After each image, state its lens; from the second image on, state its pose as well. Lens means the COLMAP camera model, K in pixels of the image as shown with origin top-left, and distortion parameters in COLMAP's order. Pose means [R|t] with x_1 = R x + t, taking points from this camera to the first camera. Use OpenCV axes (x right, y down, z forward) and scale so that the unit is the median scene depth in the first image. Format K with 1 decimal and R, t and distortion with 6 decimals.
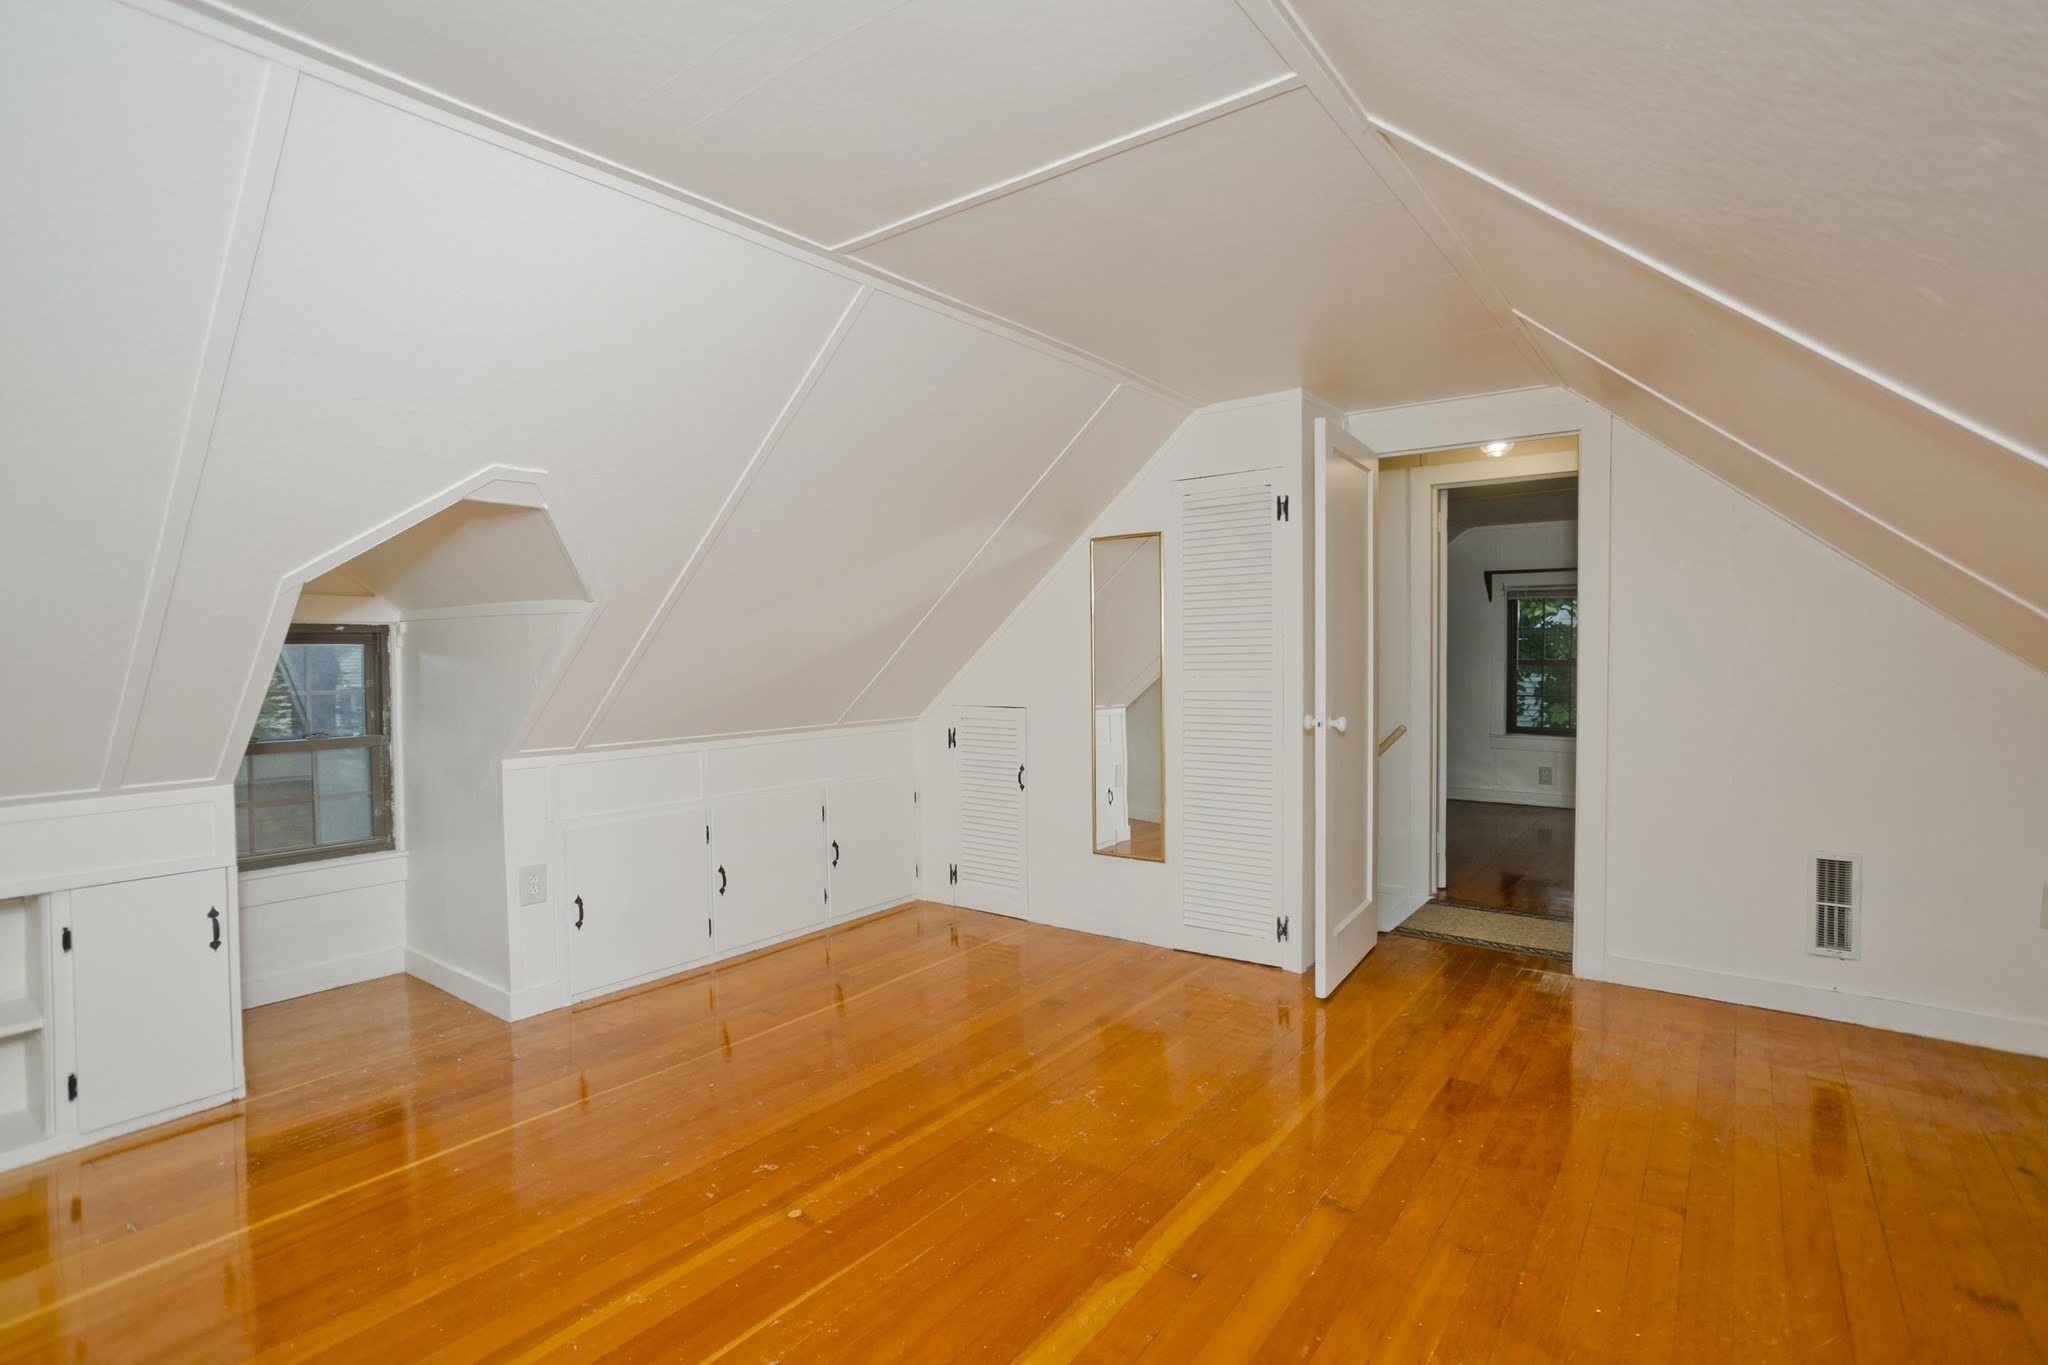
lens RADIAL K [[983.1, 0, 1035.8], [0, 983.1, 677.5], [0, 0, 1]] dist [-0.050870, 0.031247]
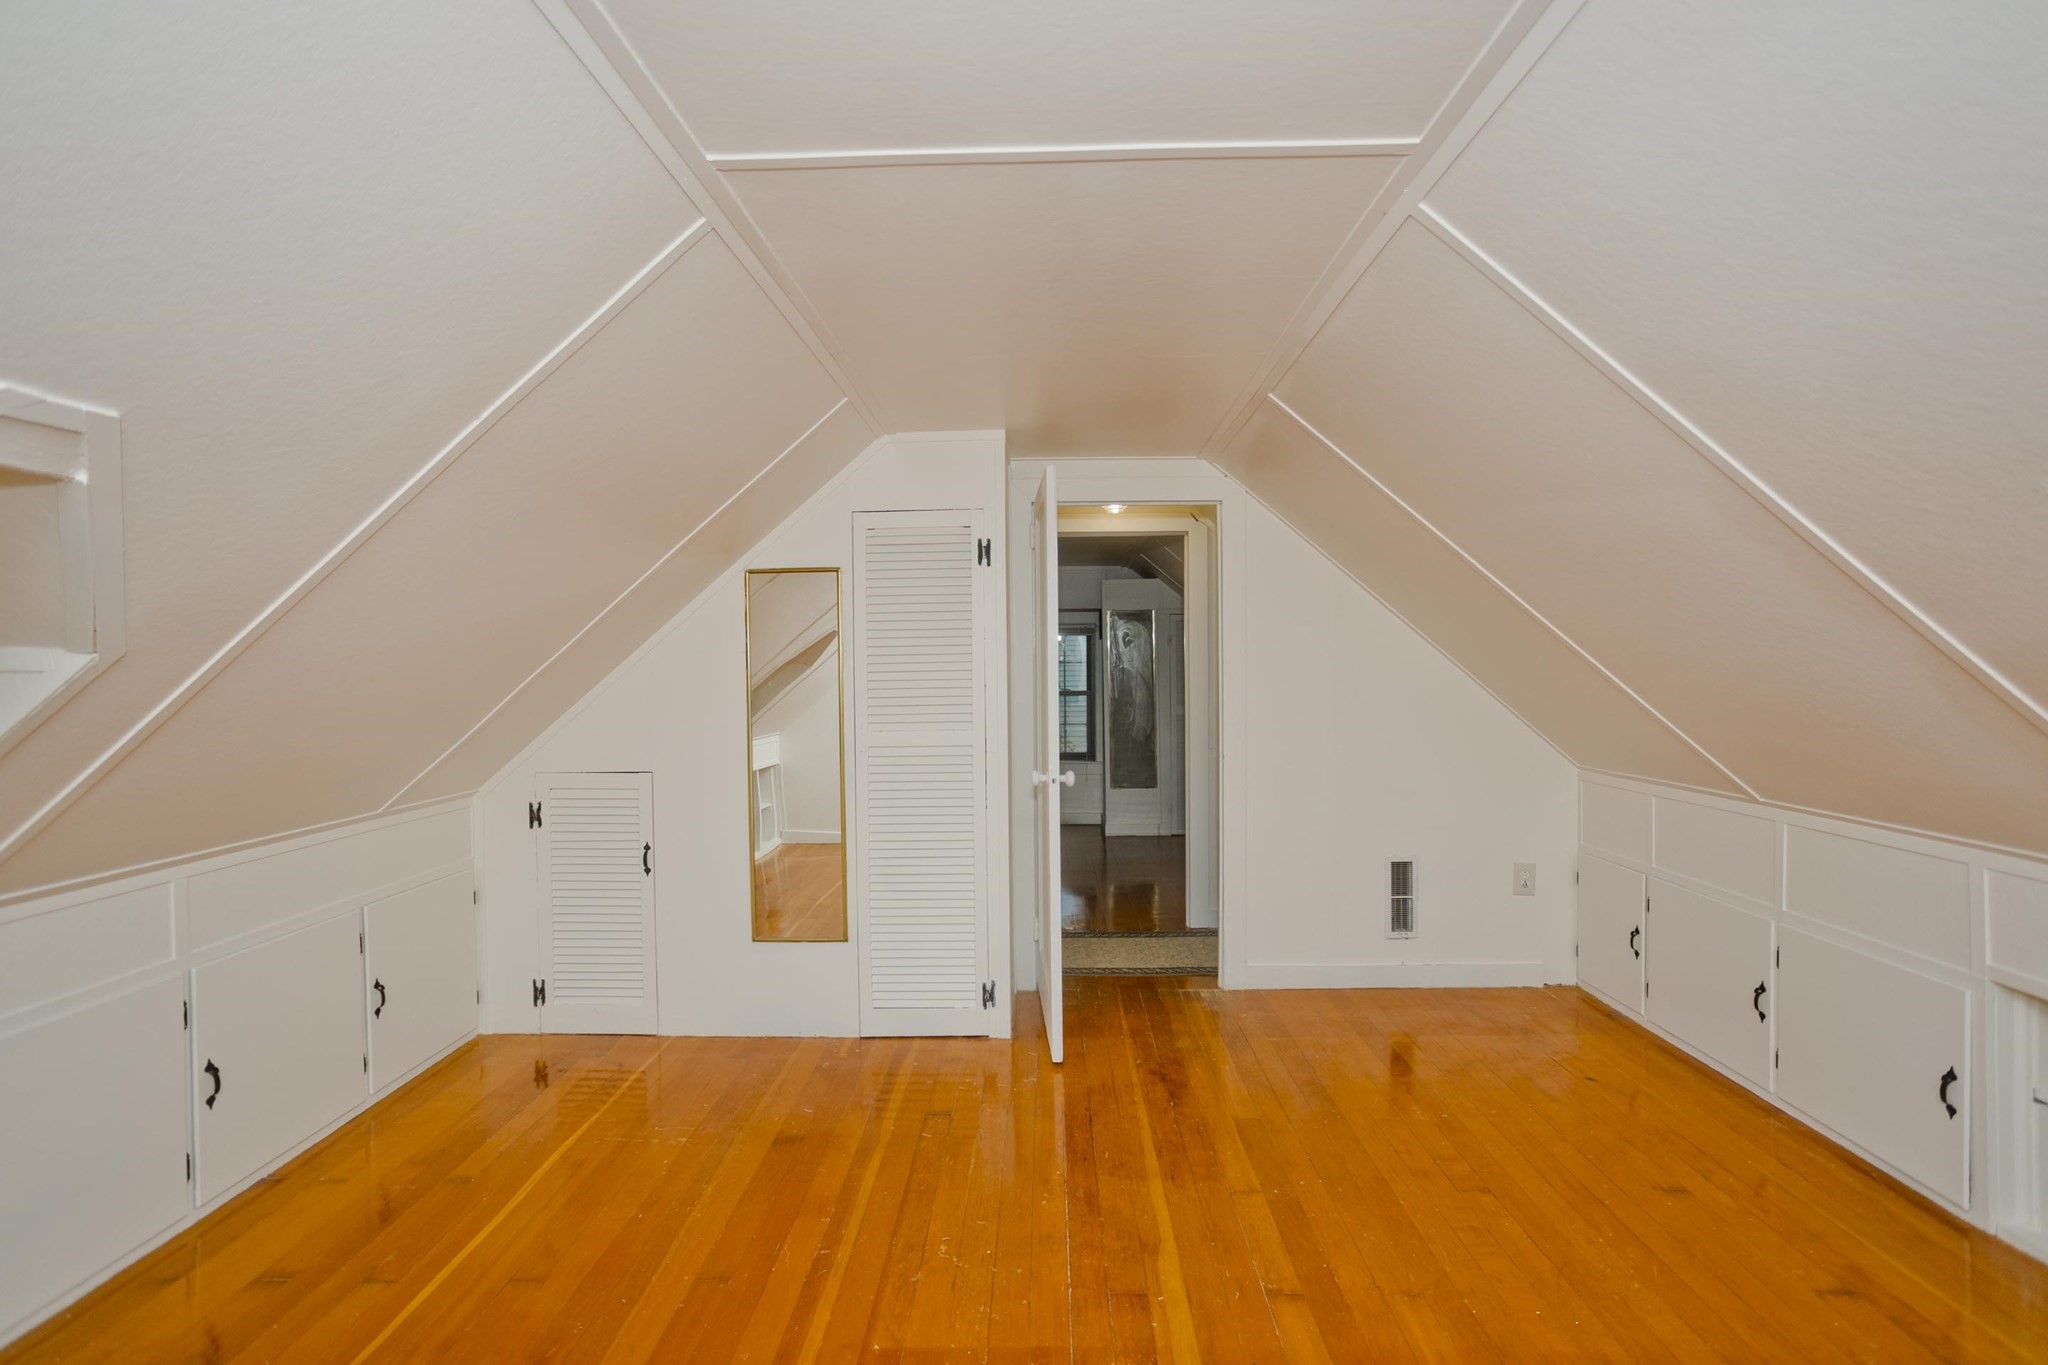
lens RADIAL K [[983.1, 0, 1035.8], [0, 983.1, 677.5], [0, 0, 1]] dist [-0.050870, 0.031247]
pose [[0.816142, -0.006340, 0.577816, -0.256825], [0.016799, 0.999777, -0.012758, -0.037723], [-0.577607, 0.020119, 0.816067, 0.192463]]
